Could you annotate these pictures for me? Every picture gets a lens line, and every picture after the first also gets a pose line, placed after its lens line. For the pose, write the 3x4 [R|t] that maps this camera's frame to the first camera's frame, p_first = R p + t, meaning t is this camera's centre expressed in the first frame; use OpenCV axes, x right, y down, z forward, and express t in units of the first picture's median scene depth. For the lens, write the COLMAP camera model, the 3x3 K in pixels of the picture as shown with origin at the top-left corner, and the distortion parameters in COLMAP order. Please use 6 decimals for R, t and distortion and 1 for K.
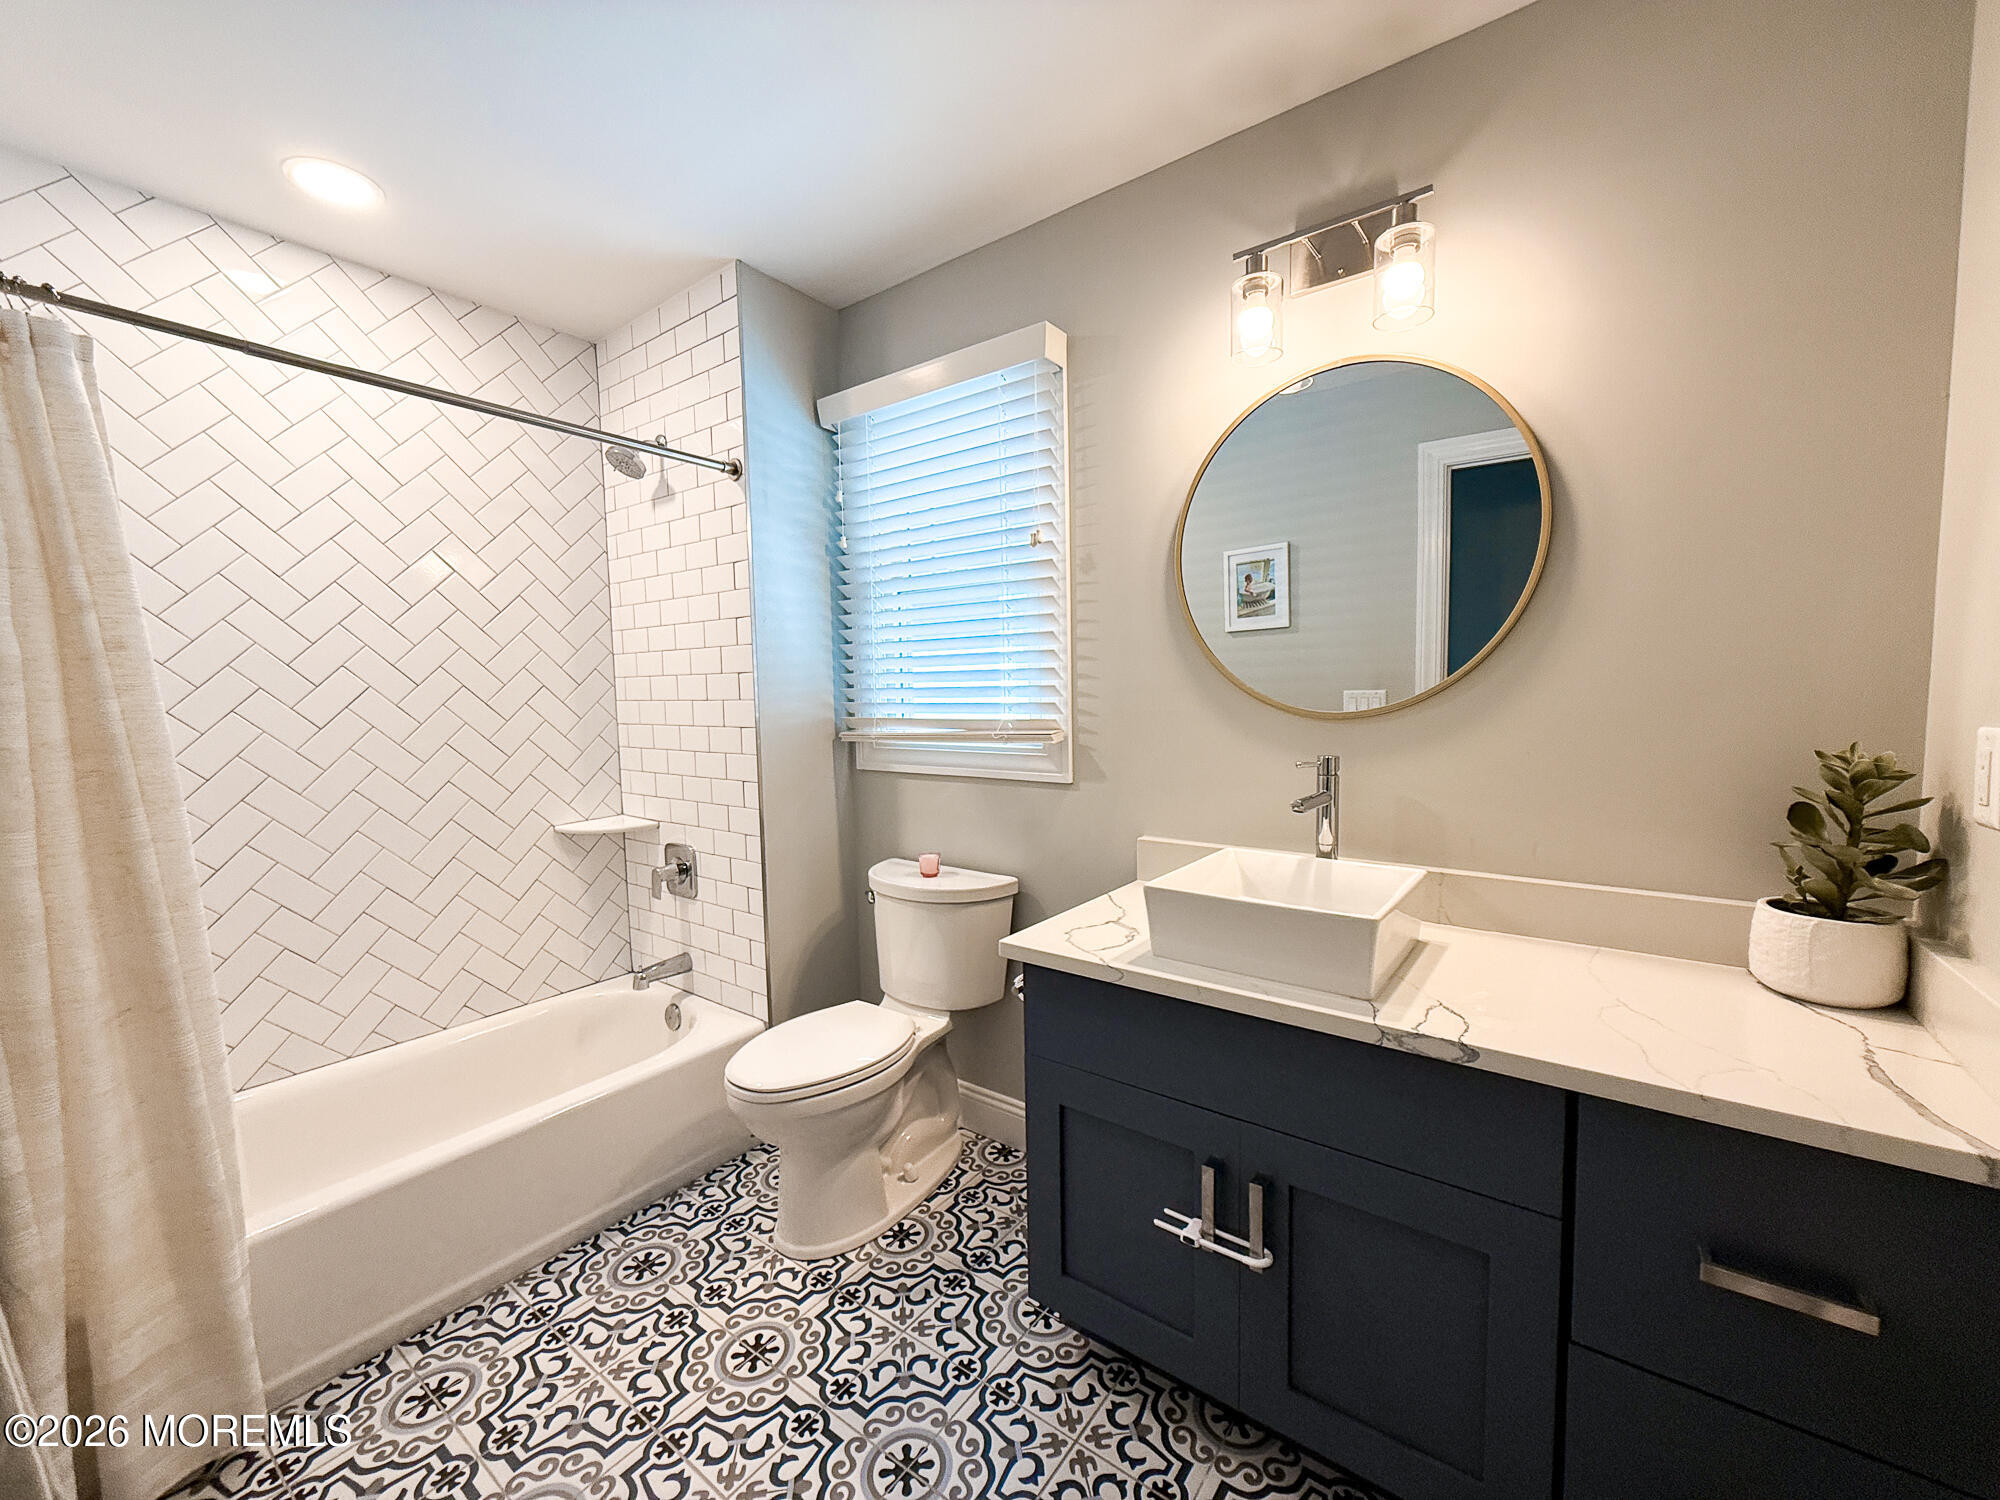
lens RADIAL K [[805.6, 0, 1001.7], [0, 805.6, 746.8], [0, 0, 1]] dist [0.001003, -0.002497]
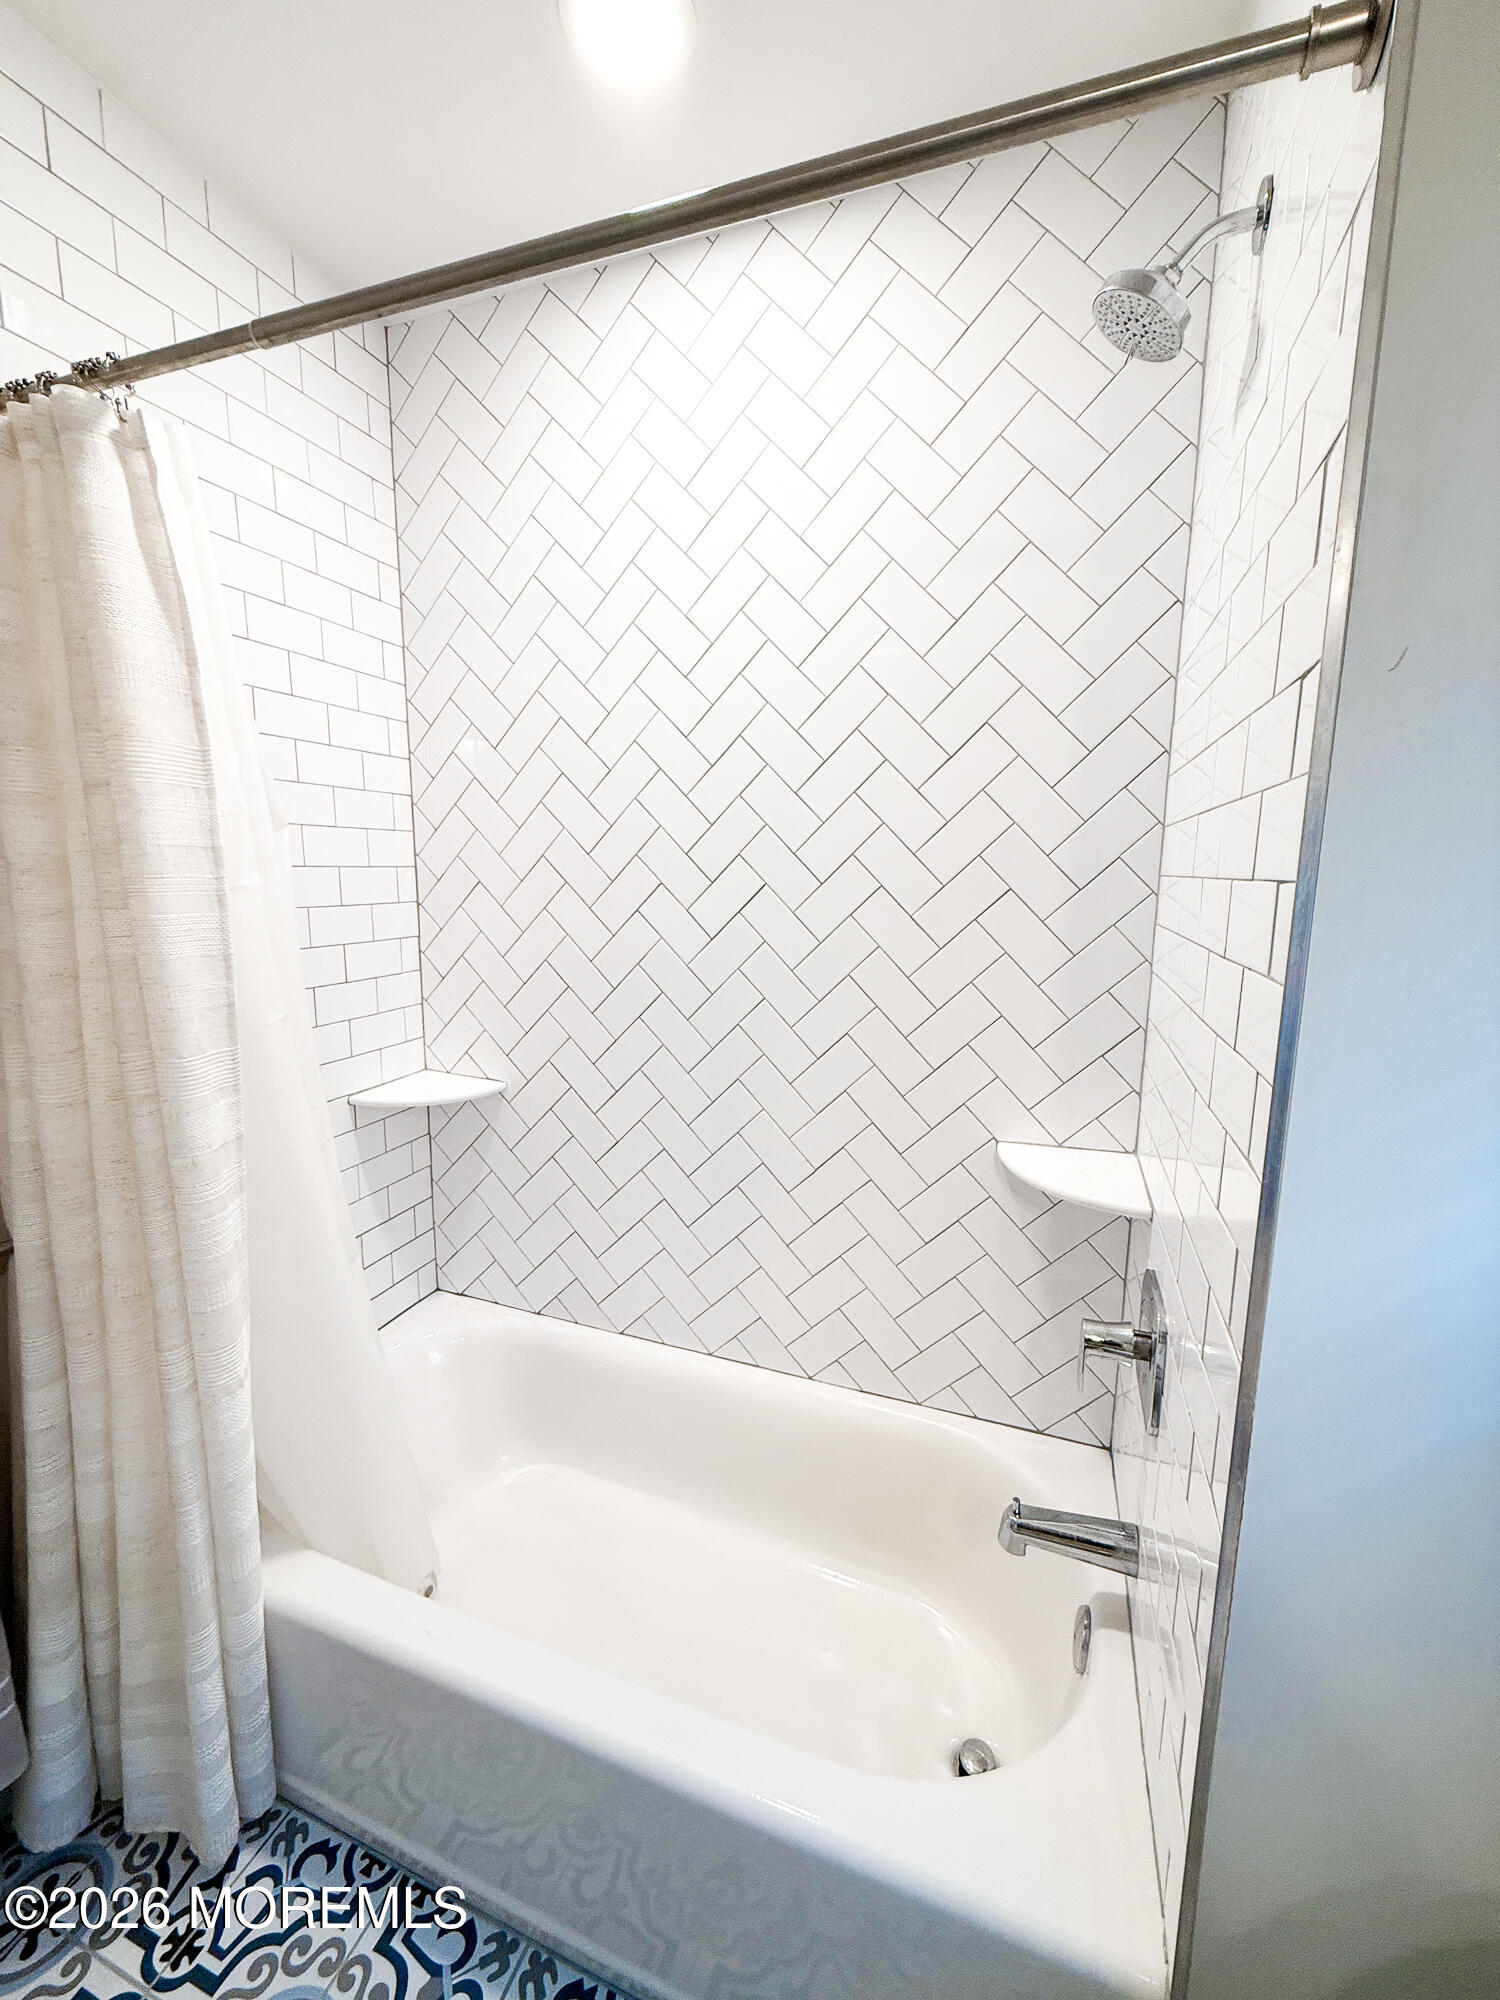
lens RADIAL K [[805.6, 0, 748.4], [0, 805.6, 1004.6], [0, 0, 1]] dist [0.001003, -0.002497]
pose [[0.288417, 0.169643, -0.942357, -0.097971], [-0.089498, 0.984647, 0.149865, -0.068323], [0.953313, 0.041115, 0.299172, 0.703392]]
